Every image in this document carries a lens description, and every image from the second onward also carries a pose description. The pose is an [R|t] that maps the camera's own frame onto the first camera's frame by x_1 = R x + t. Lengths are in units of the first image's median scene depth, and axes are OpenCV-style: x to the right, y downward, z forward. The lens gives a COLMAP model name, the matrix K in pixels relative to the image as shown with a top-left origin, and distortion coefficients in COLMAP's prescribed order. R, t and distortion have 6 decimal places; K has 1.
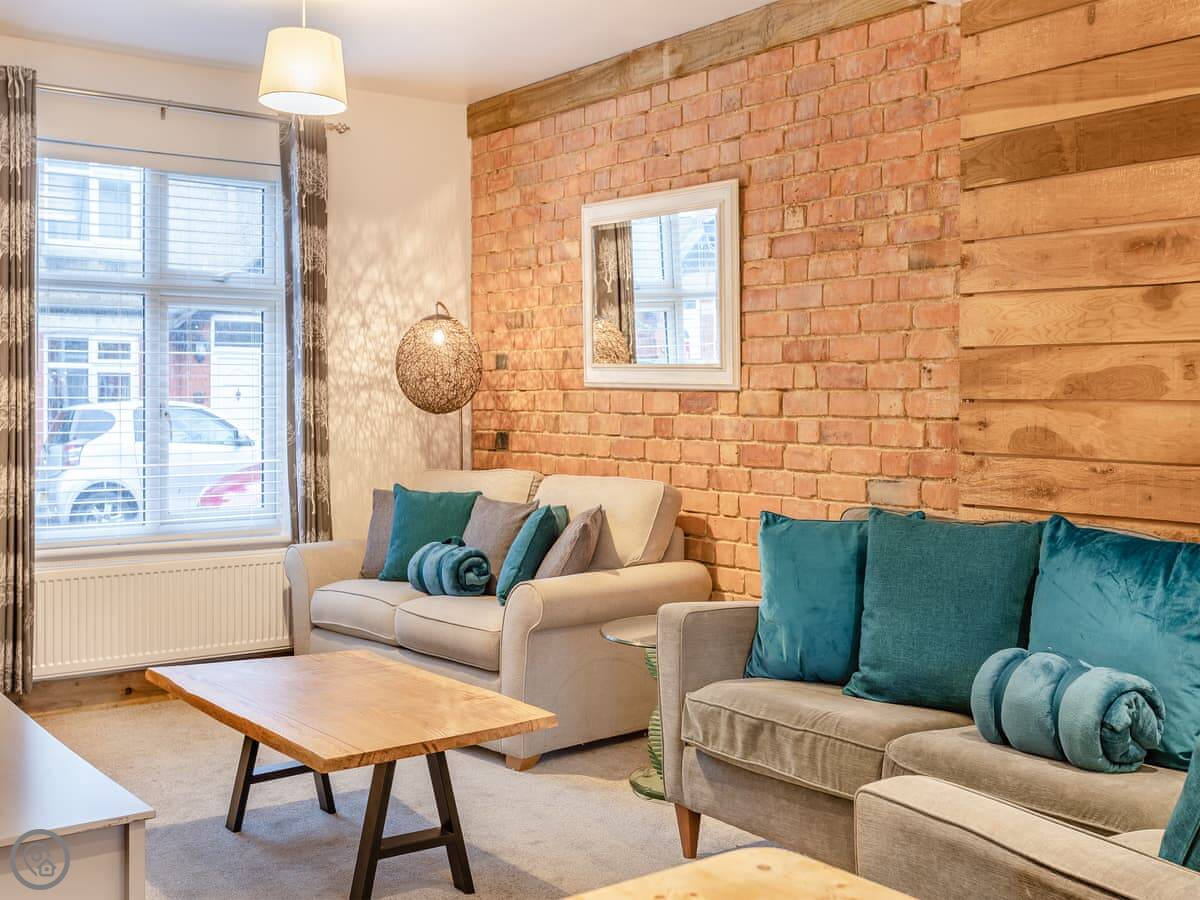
lens RADIAL K [[1326.5, 0, 623.6], [0, 1326.5, 429.4], [0, 0, 1]] dist [-0.020348, 0.000000]
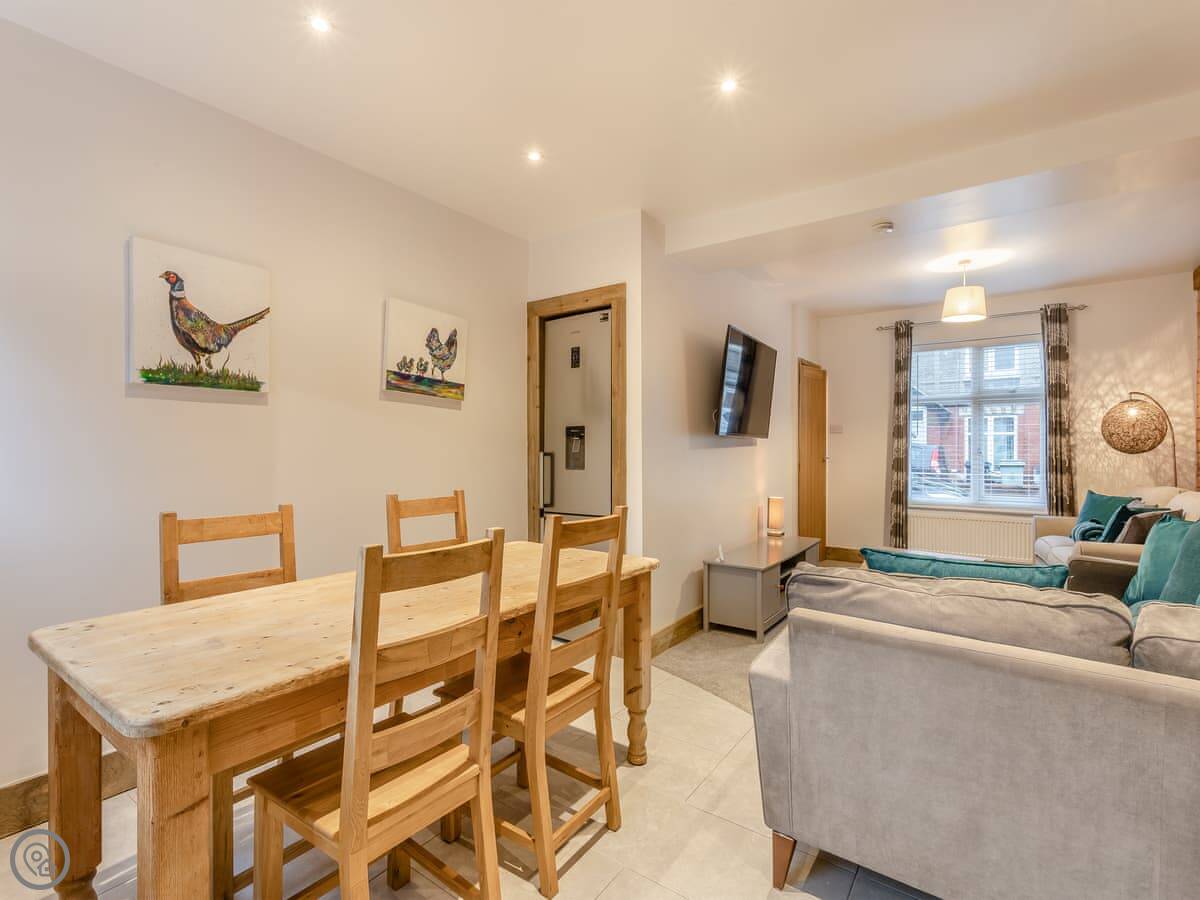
lens RADIAL K [[576.8, 0, 587.0], [0, 576.8, 451.3], [0, 0, 1]] dist [-0.003341, 0.001962]
pose [[0.298923, 0.007962, -0.954244, 0.522528], [-0.019626, 0.999805, 0.002194, -0.003460], [0.954075, 0.018072, 0.299021, 0.067174]]
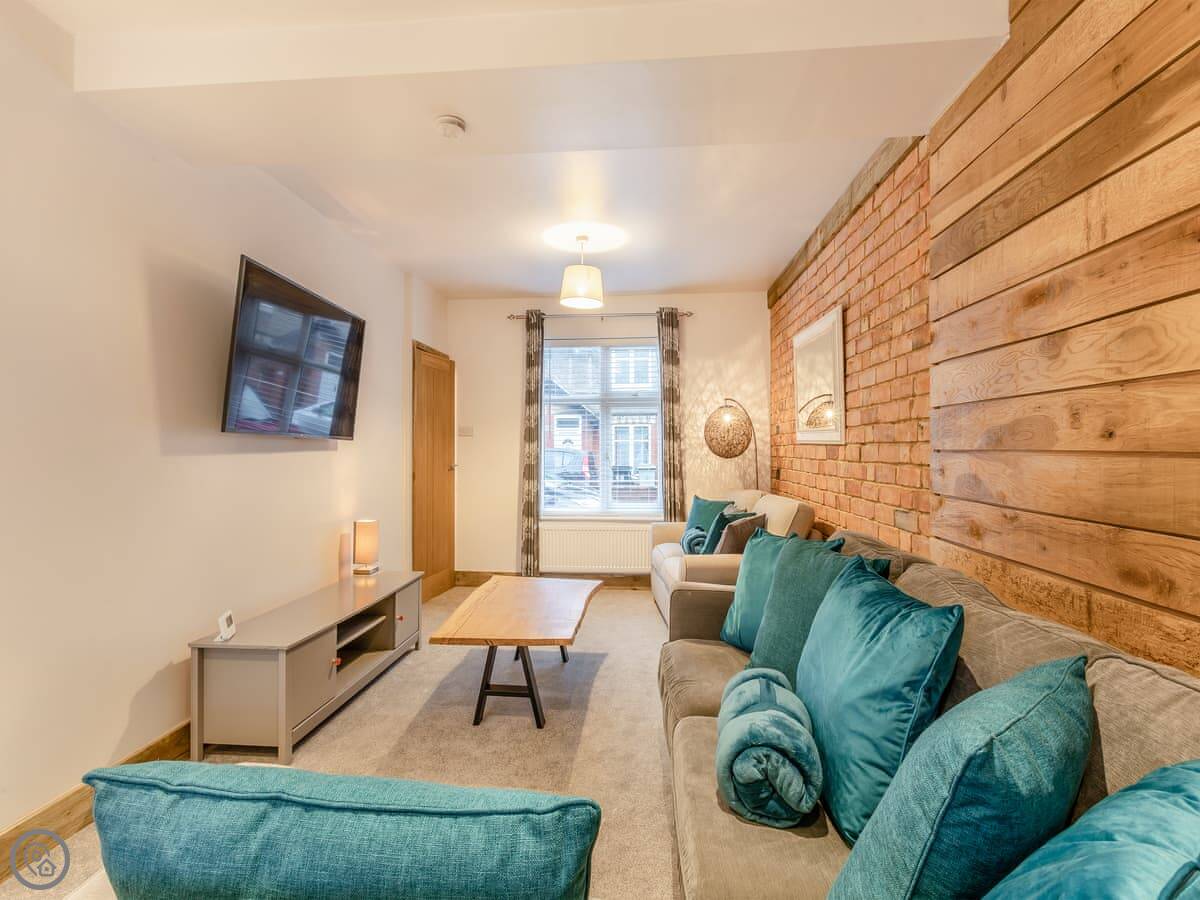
lens RADIAL K [[576.8, 0, 593.7], [0, 576.8, 455.6], [0, 0, 1]] dist [-0.003341, 0.001962]
pose [[0.742593, 0.003508, -0.669734, 0.353628], [-0.013294, 0.999866, -0.009503, -0.007680], [0.669611, 0.015960, 0.742541, 0.363438]]
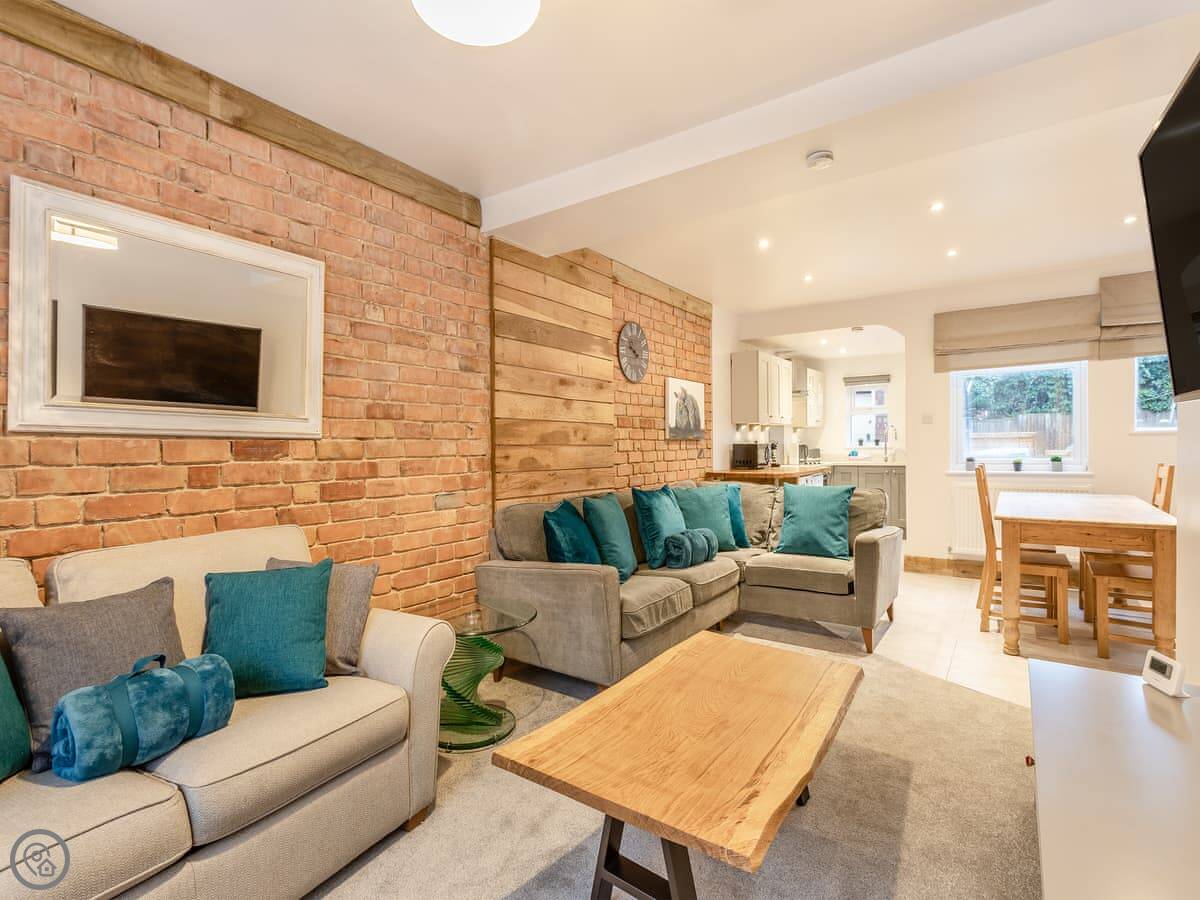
lens RADIAL K [[589.7, 0, 594.1], [0, 589.7, 452.9], [0, 0, 1]] dist [0.003539, -0.000811]
pose [[-0.310118, -0.005099, 0.950684, -0.557680], [0.035947, 0.999208, 0.017086, -0.018748], [-0.950018, 0.039473, -0.309689, 1.050011]]
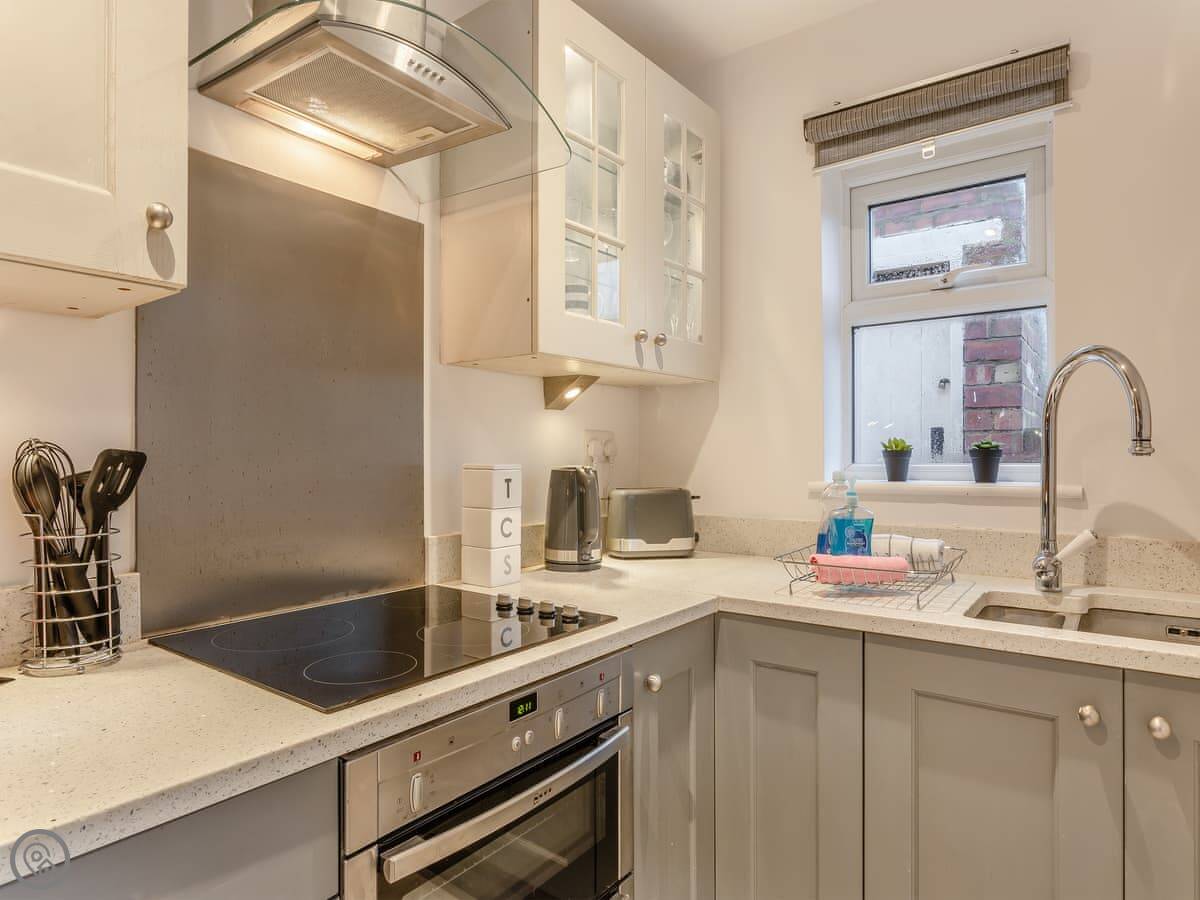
lens RADIAL K [[718.2, 0, 591.7], [0, 718.2, 453.9], [0, 0, 1]] dist [-0.020431, 0.004515]
pose [[-0.297317, 0.003004, 0.954774, 0.613722], [0.023619, 0.999712, 0.004209, -0.000348], [-0.954487, 0.023802, -0.297302, -0.040733]]
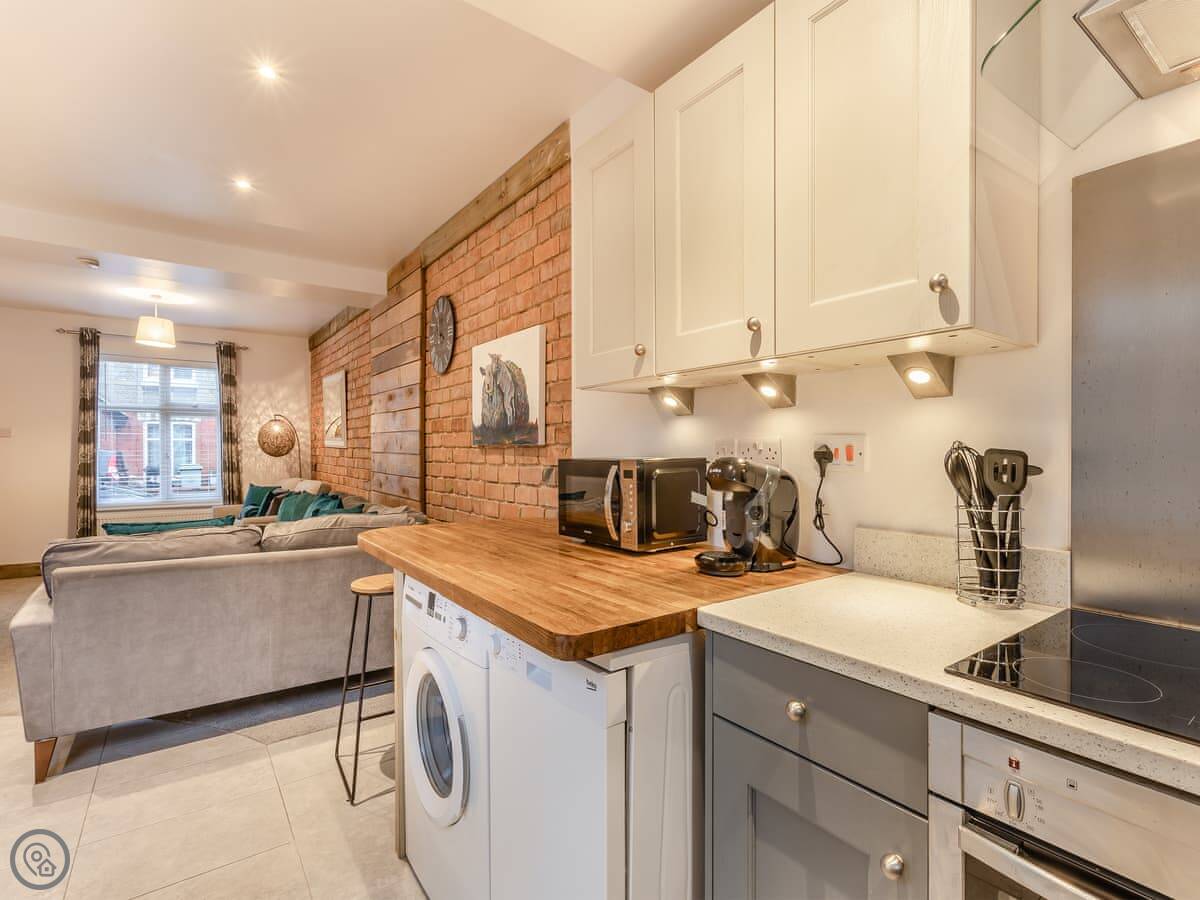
lens RADIAL K [[589.7, 0, 599.9], [0, 589.7, 453.1], [0, 0, 1]] dist [0.003539, -0.000811]
pose [[0.999763, -0.000468, -0.021776, 0.706242], [0.000086, 0.999846, -0.017528, 0.001555], [0.021780, 0.017522, 0.999609, -0.211248]]
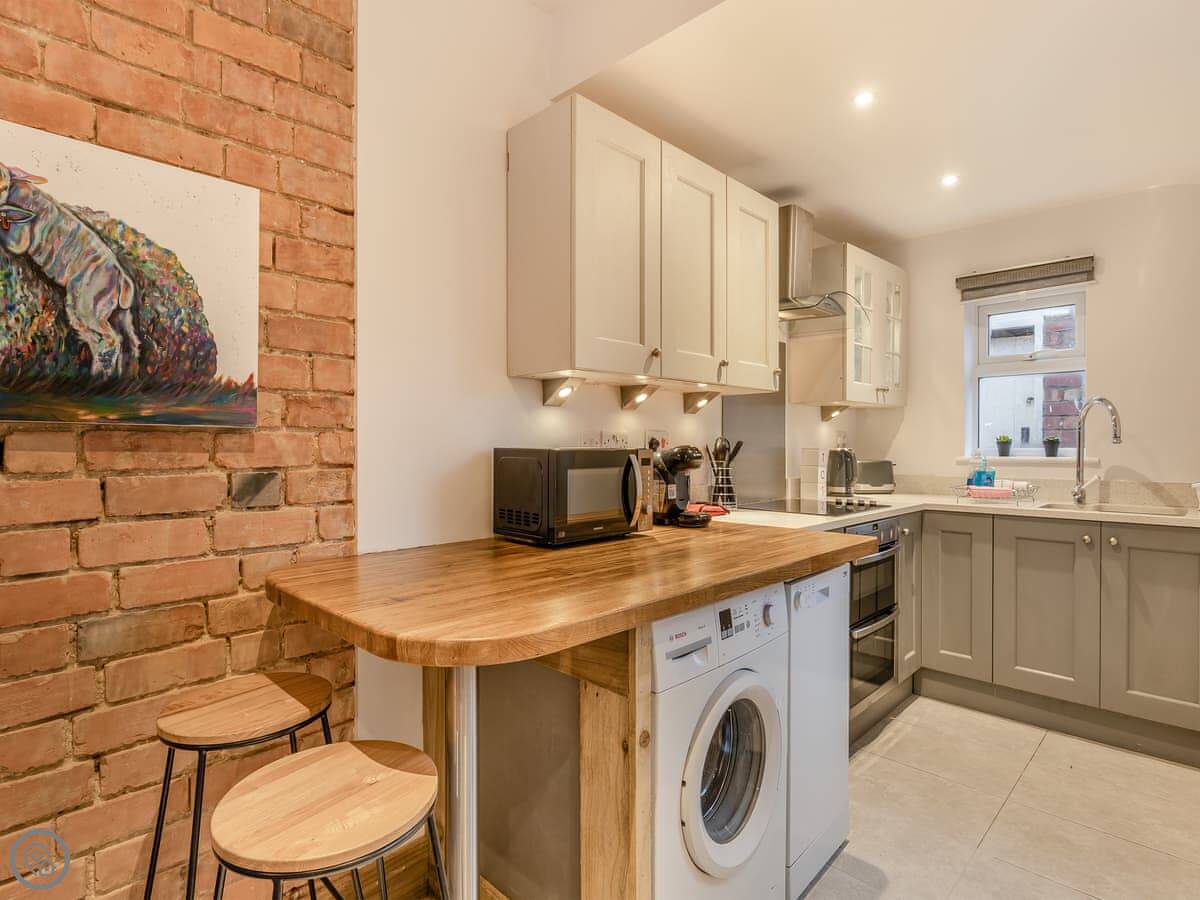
lens RADIAL K [[644.8, 0, 580.4], [0, 644.8, 449.6], [0, 0, 1]] dist [-0.010618, 0.000724]
pose [[-0.146923, -0.006333, 0.989128, 0.272471], [0.022563, 0.999698, 0.009752, -0.005594], [-0.988891, 0.023751, -0.146736, 0.281286]]
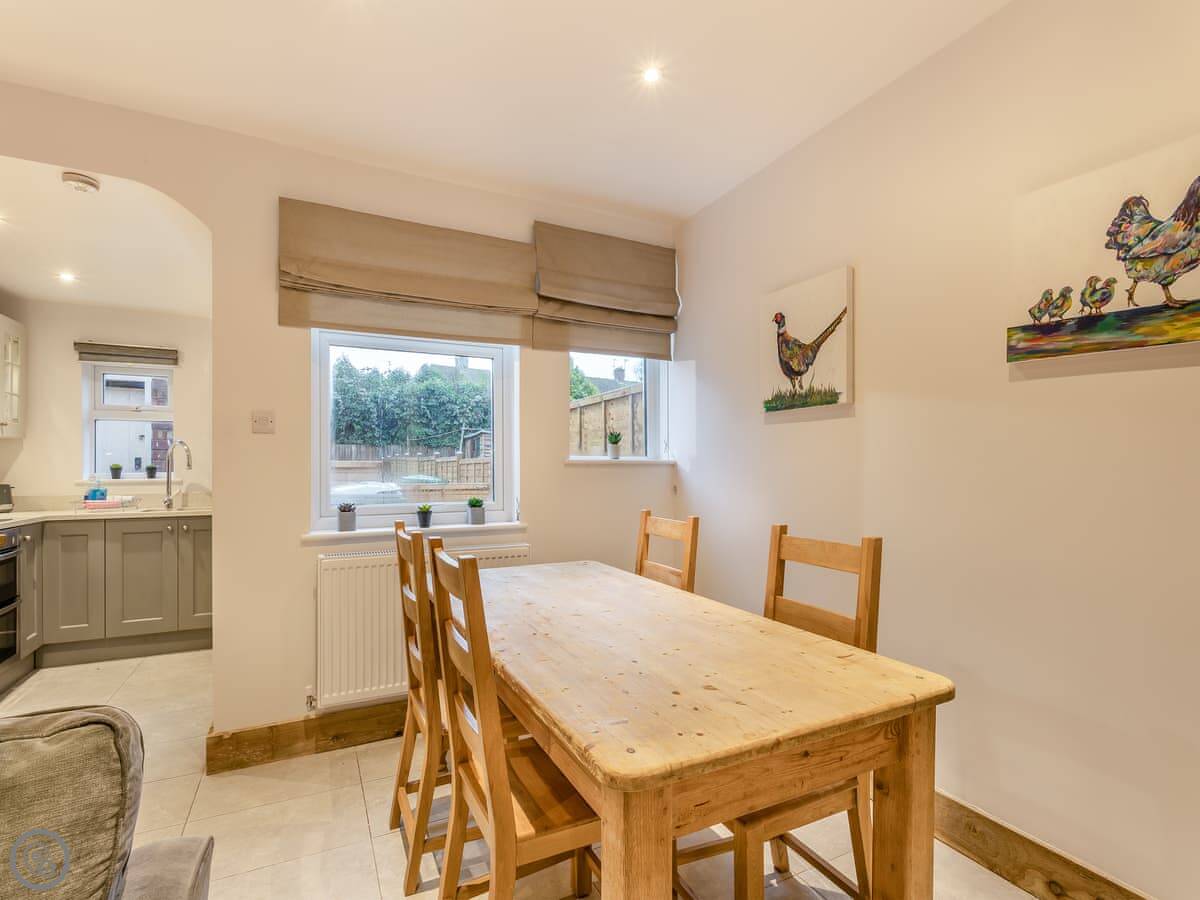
lens RADIAL K [[580.7, 0, 608.5], [0, 580.7, 468.6], [0, 0, 1]] dist [-0.003967, 0.002338]
pose [[-0.987441, 0.005194, 0.157903, -0.000924], [0.008496, 0.999759, 0.020241, -0.007964], [-0.157759, 0.021328, -0.987247, 0.486944]]
